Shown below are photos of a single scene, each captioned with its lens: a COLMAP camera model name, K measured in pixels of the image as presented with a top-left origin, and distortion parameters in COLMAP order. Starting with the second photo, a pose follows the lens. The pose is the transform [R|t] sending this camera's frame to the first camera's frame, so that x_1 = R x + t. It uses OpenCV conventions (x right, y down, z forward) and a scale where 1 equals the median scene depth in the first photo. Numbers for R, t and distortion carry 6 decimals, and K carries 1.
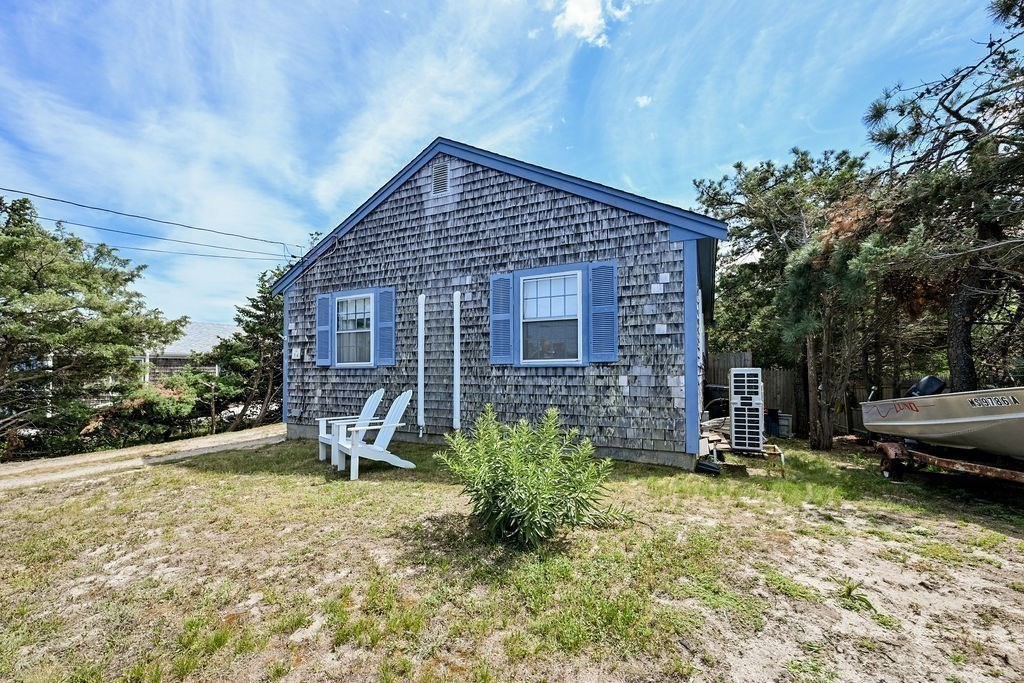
lens RADIAL K [[387.0, 0, 524.0], [0, 387.0, 377.3], [0, 0, 1]] dist [-0.001539, -0.000204]
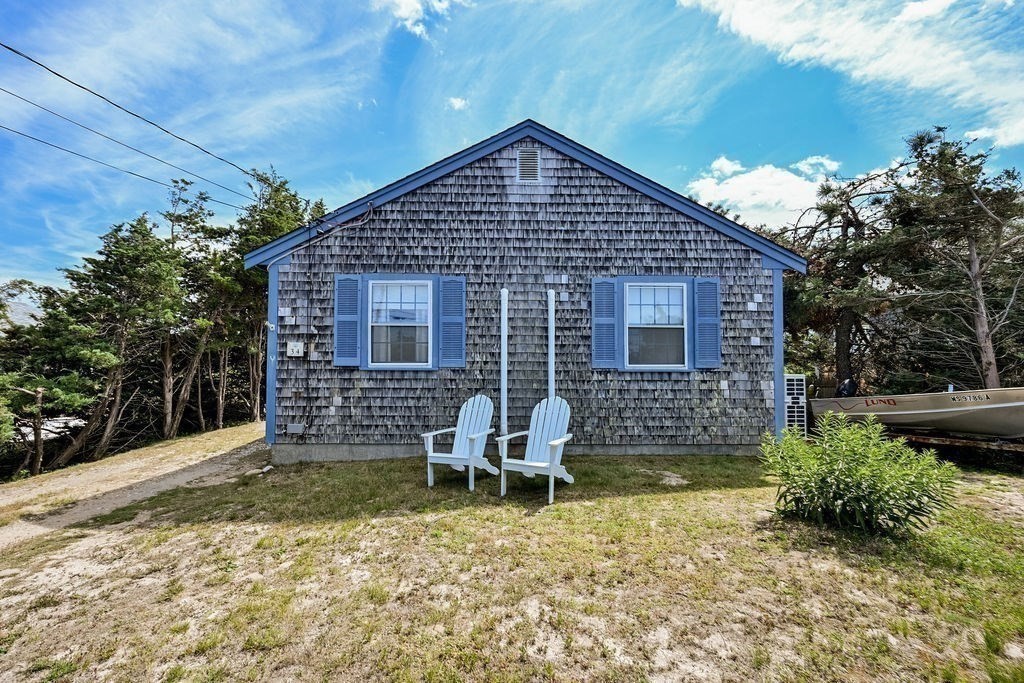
lens RADIAL K [[401.2, 0, 511.8], [0, 401.2, 379.5], [0, 0, 1]] dist [0.000548, 0.000095]
pose [[0.910249, 0.002487, 0.414054, -0.680037], [-0.002341, 0.999997, -0.000861, -0.003792], [-0.414055, -0.000186, 0.910252, 0.158393]]
